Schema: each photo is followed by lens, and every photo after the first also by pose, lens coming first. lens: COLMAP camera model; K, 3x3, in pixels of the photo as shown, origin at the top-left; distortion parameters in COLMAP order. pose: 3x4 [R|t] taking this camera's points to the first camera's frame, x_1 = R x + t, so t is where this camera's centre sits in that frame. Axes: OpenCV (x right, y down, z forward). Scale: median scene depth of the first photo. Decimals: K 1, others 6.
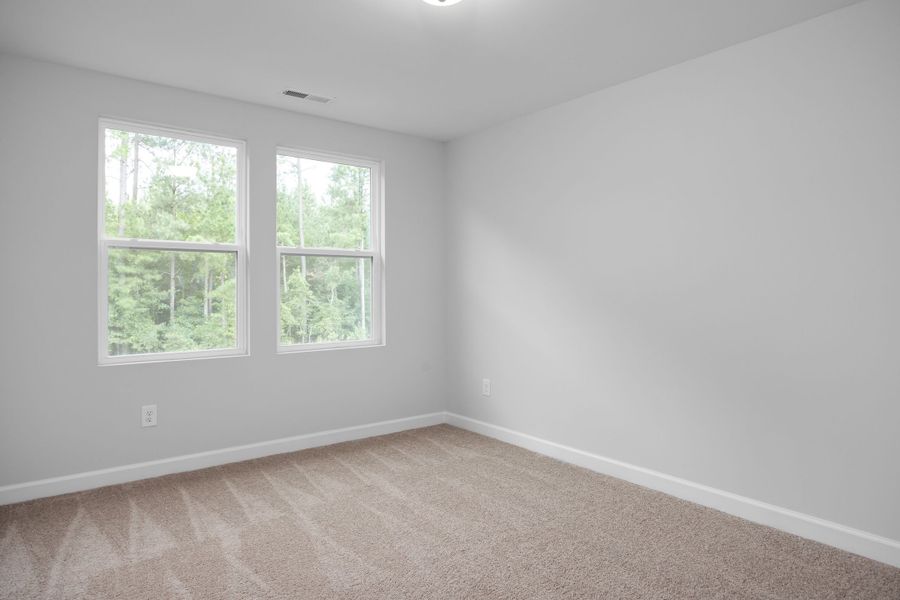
lens RADIAL K [[527.9, 0, 449.4], [0, 527.9, 294.3], [0, 0, 1]] dist [-0.004477, 0.002284]
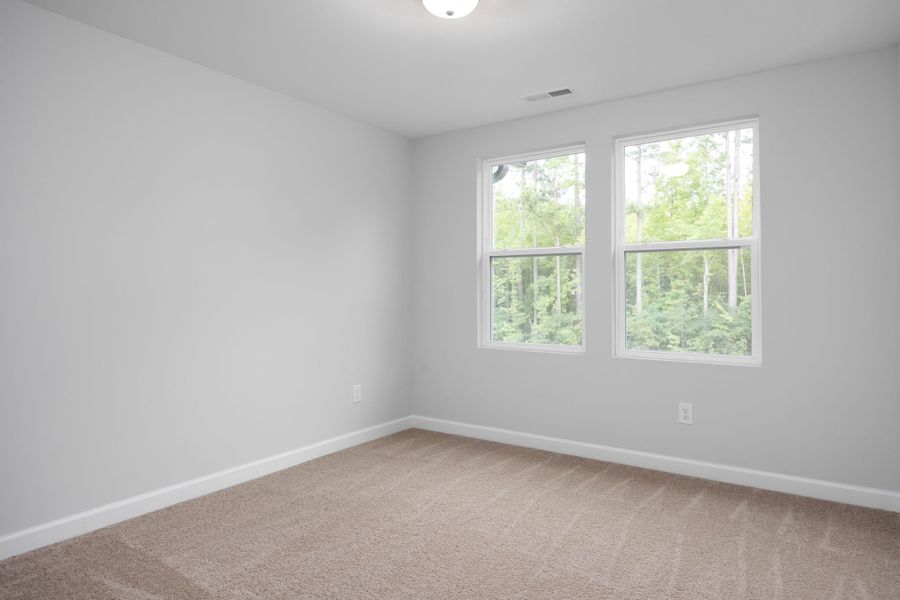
lens RADIAL K [[553.1, 0, 448.5], [0, 553.1, 293.9], [0, 0, 1]] dist [-0.000373, -0.000649]
pose [[0.320362, 0.004732, -0.947283, 0.491584], [-0.004561, 0.999984, 0.003453, -0.003231], [0.947284, 0.003215, 0.320378, 0.368947]]
